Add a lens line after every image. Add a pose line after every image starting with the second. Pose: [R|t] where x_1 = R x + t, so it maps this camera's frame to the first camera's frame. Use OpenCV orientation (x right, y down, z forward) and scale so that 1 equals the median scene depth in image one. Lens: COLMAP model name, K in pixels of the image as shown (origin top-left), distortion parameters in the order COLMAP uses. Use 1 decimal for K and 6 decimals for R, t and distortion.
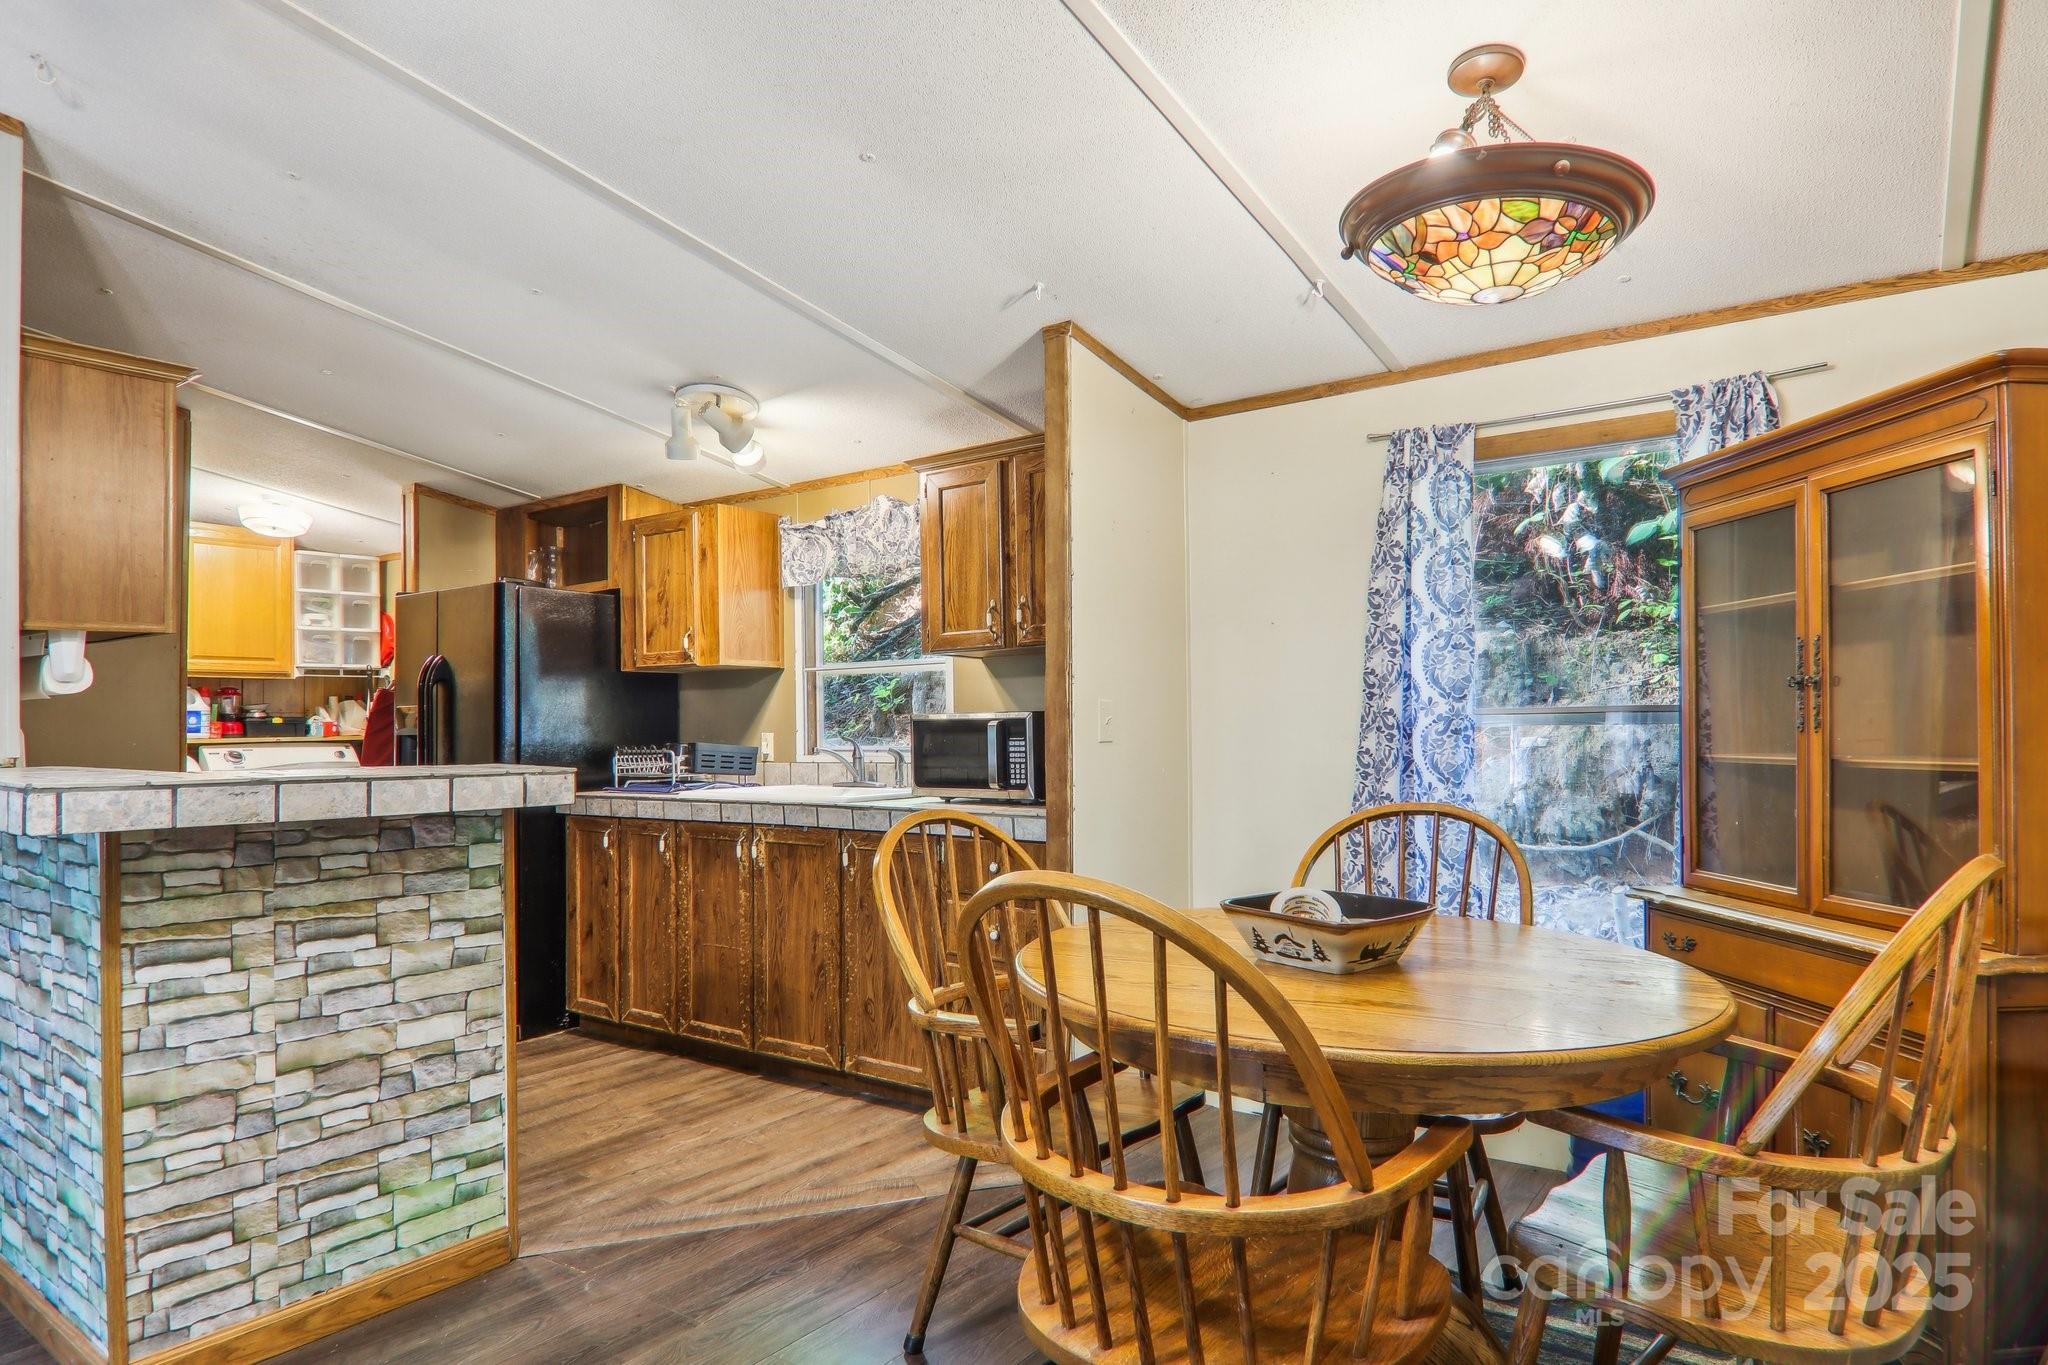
lens RADIAL K [[1193.4, 0, 1047.9], [0, 1193.4, 723.9], [0, 0, 1]] dist [0.002003, -0.018698]
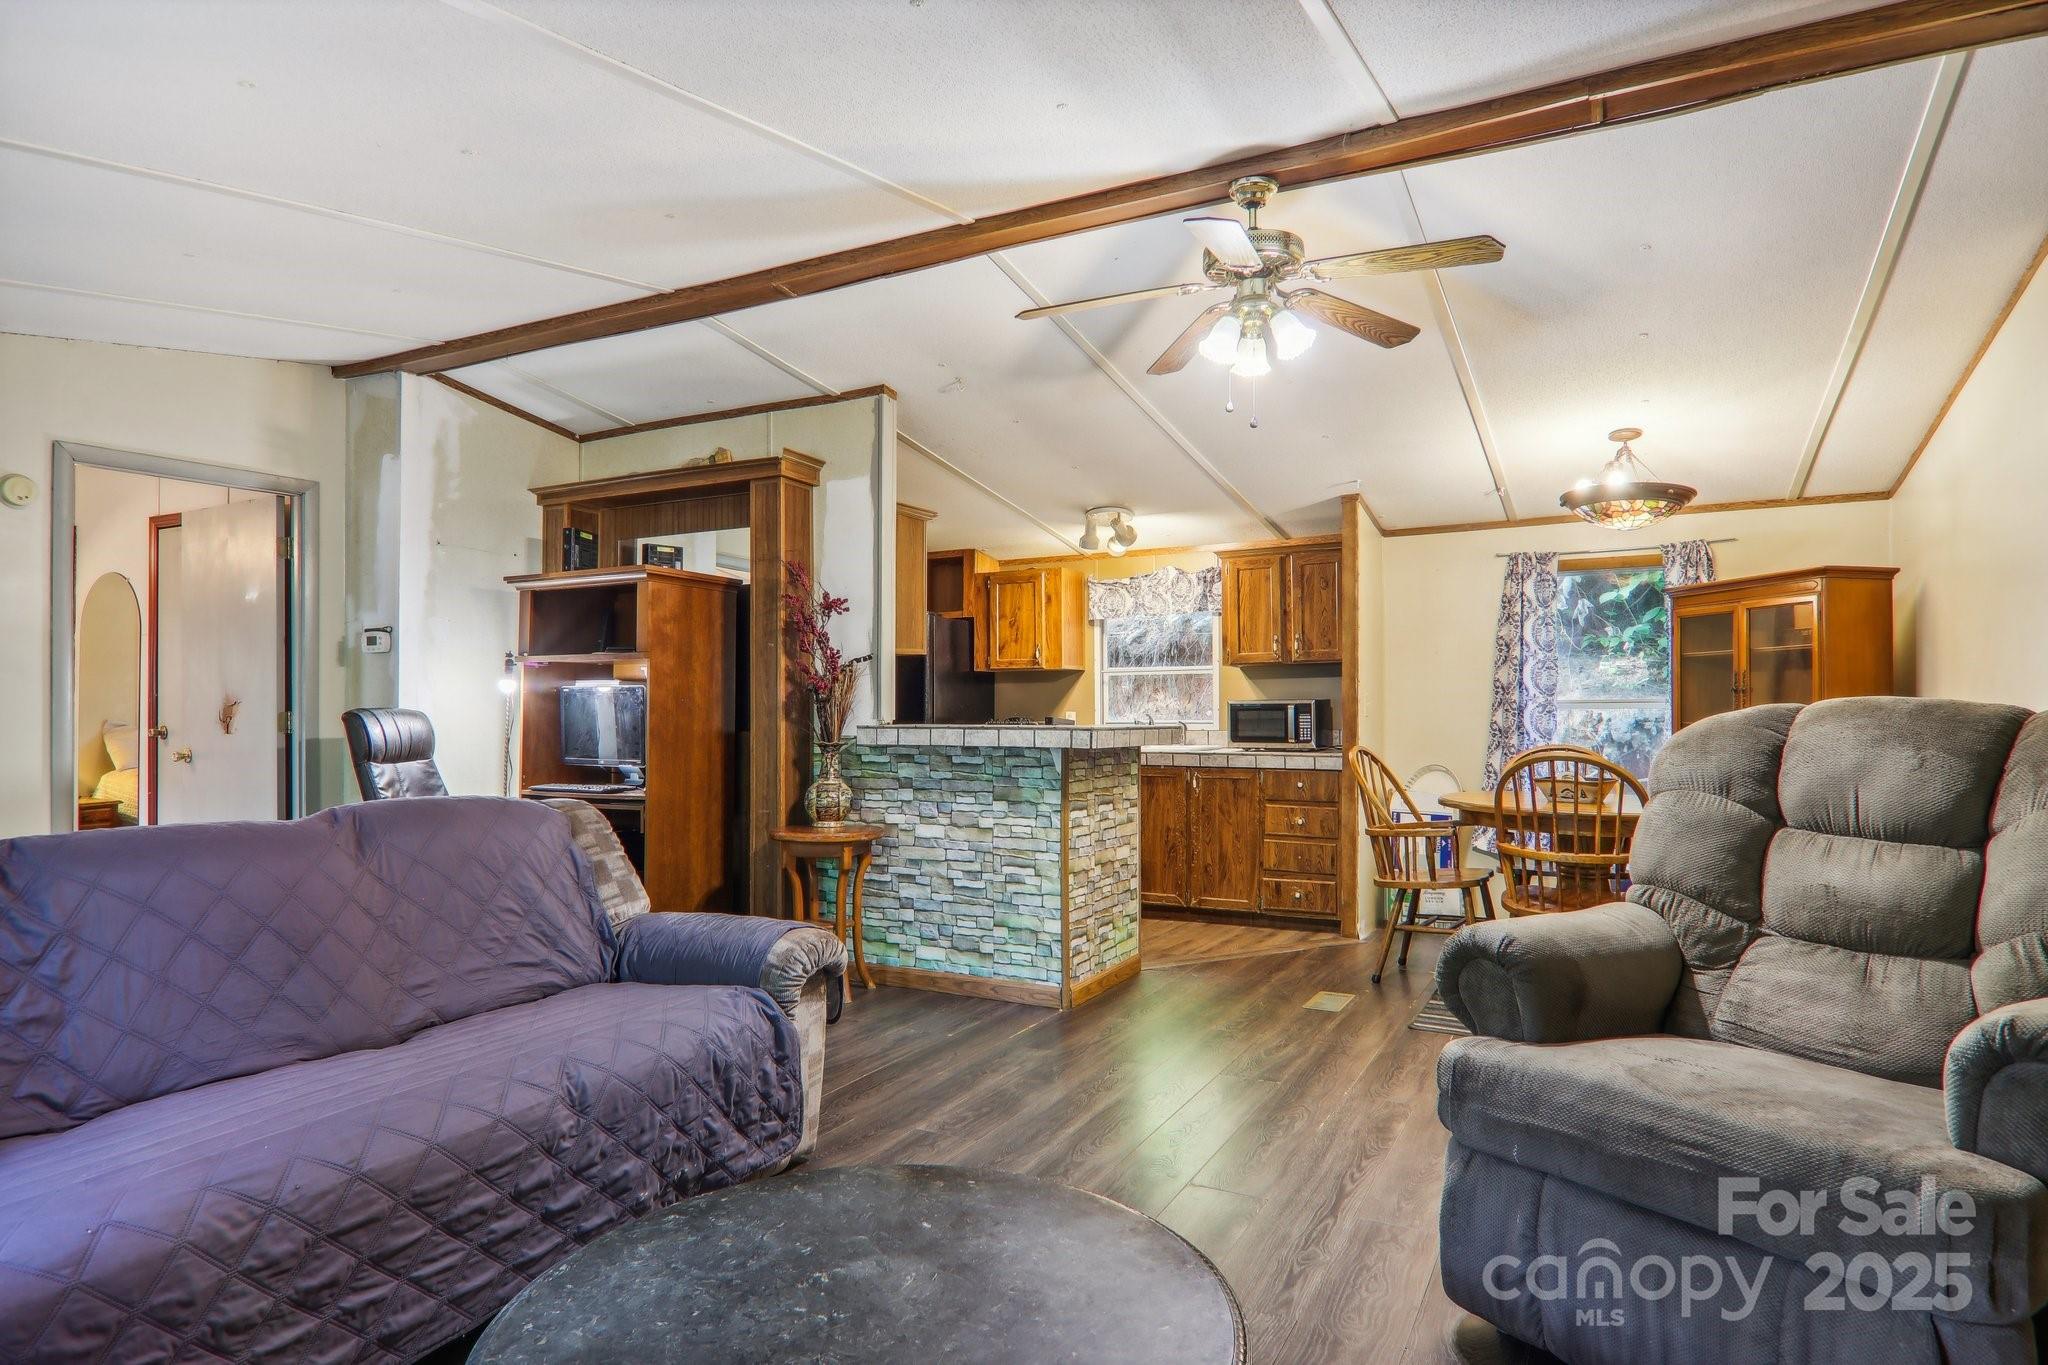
lens RADIAL K [[1170.1, 0, 1030.0], [0, 1170.1, 705.4], [0, 0, 1]] dist [0.000615, -0.018539]
pose [[0.991612, 0.007373, 0.129043, -0.517755], [-0.006827, 0.999966, -0.004675, 0.007355], [-0.129073, 0.003755, 0.991628, -0.543870]]
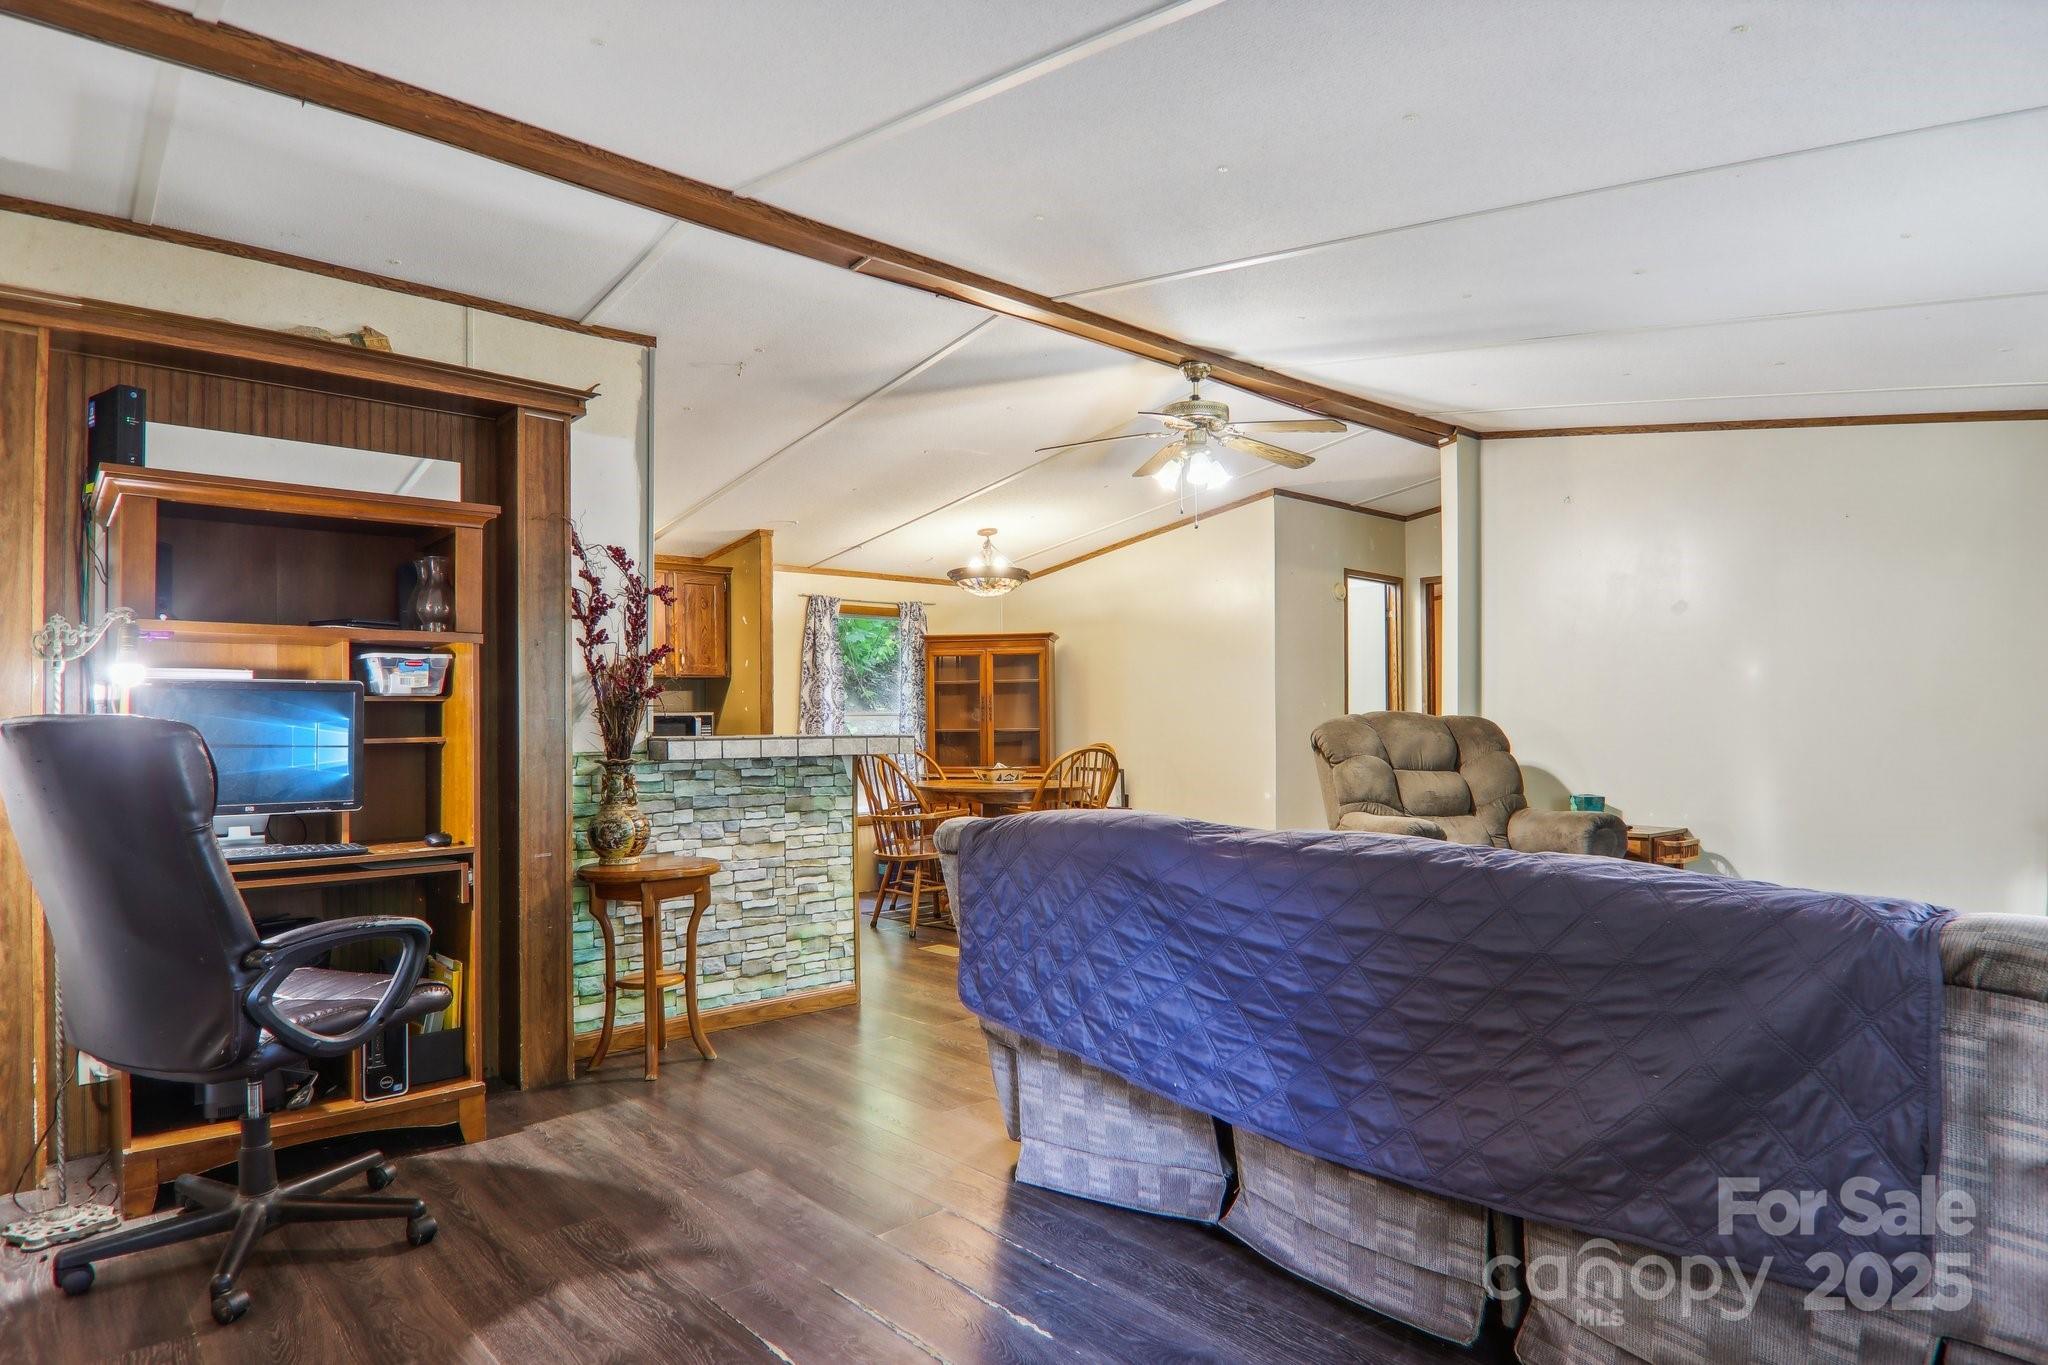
lens RADIAL K [[1170.1, 0, 1030.0], [0, 1170.1, 705.4], [0, 0, 1]] dist [0.000615, -0.018539]
pose [[0.187722, 0.019690, 0.982025, -1.404124], [0.002026, 0.999789, -0.020433, 0.016018], [-0.982220, 0.005825, 0.187643, 0.117961]]
